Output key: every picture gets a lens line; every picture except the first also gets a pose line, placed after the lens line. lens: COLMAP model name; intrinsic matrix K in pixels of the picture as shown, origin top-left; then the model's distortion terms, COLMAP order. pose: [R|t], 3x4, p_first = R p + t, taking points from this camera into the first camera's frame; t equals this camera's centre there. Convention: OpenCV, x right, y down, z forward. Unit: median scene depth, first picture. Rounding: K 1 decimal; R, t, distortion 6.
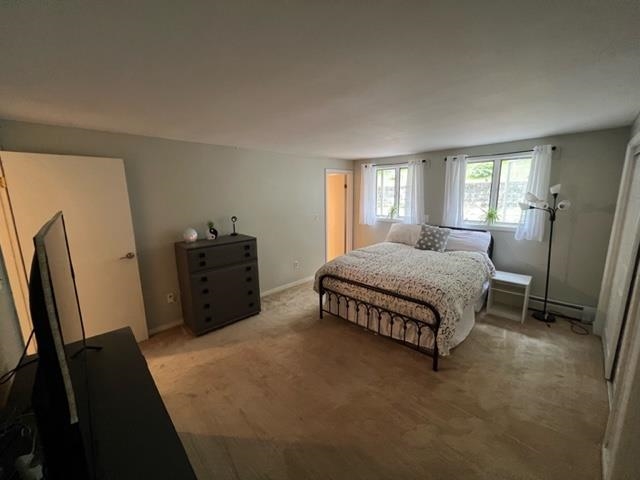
lens RADIAL K [[257.9, 0, 320.0], [0, 257.9, 240.0], [0, 0, 1]] dist [0.000536, 0.000042]
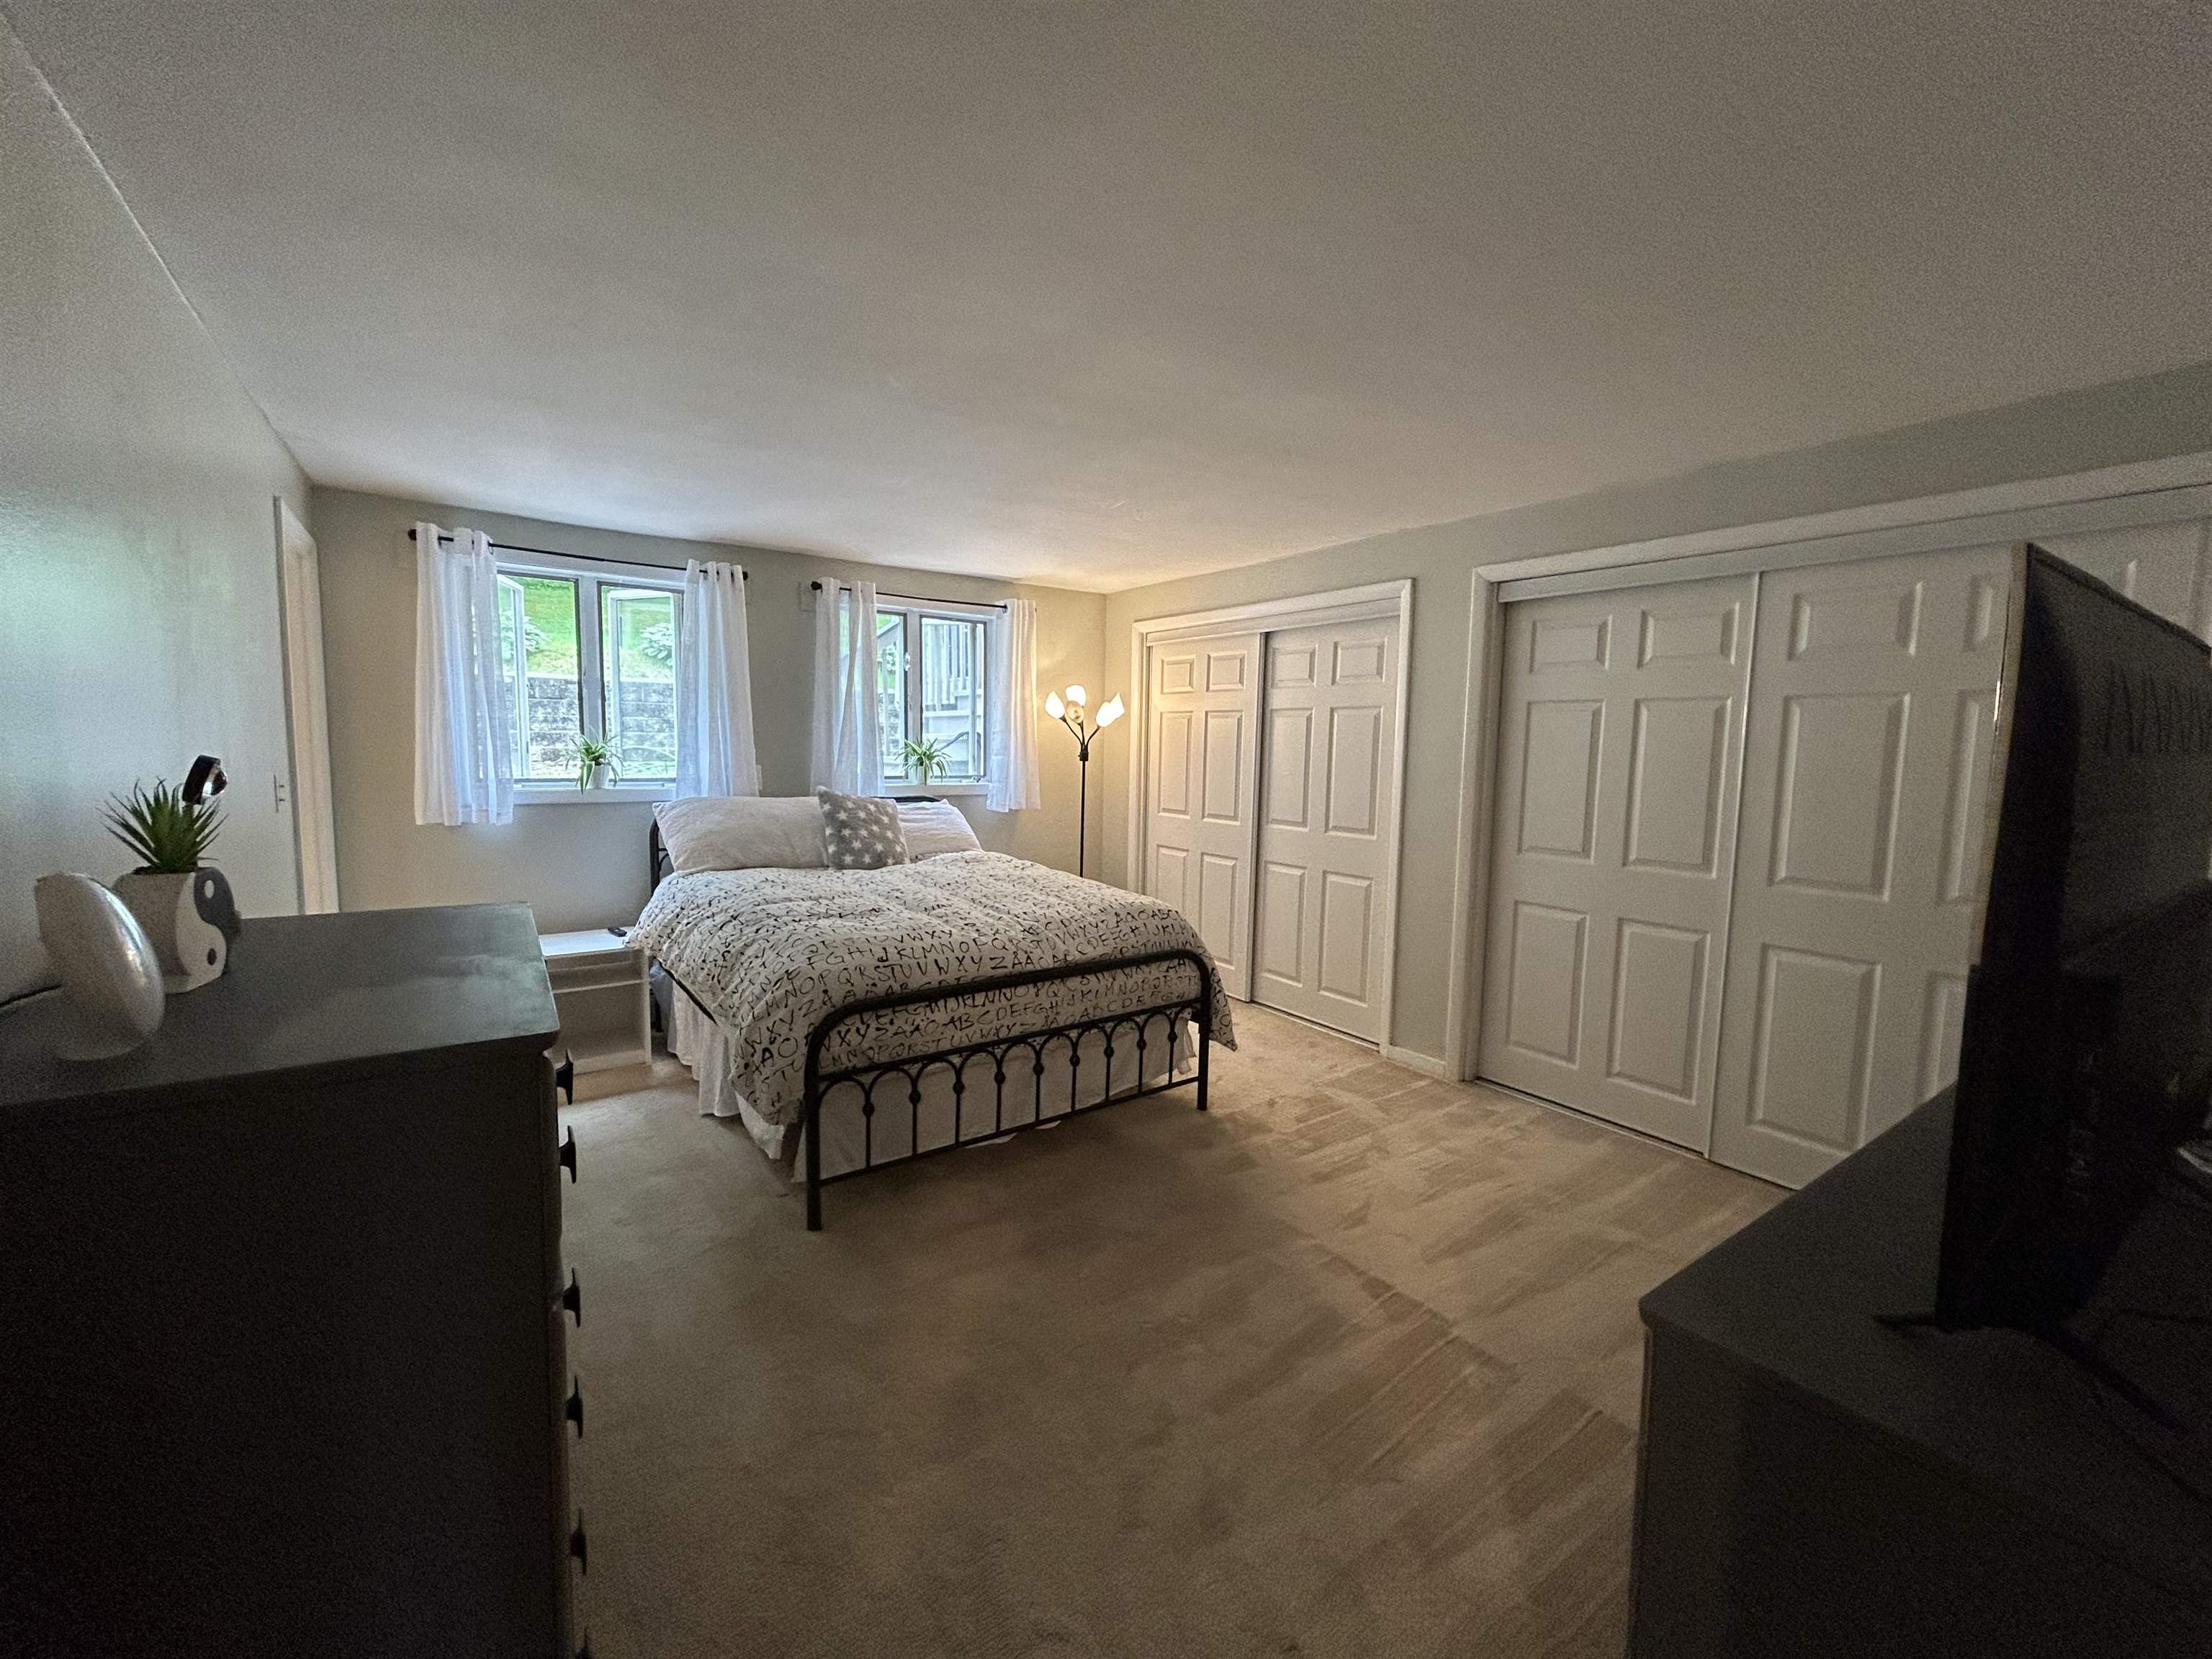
lens RADIAL K [[899.1, 0, 1102.7], [0, 899.1, 826.8], [0, 0, 1]] dist [0.000243, 0.000071]
pose [[0.151700, -0.074625, 0.985605, -0.761915], [0.158313, 0.986107, 0.050296, -0.026378], [-0.975666, 0.148405, 0.161407, 0.689123]]
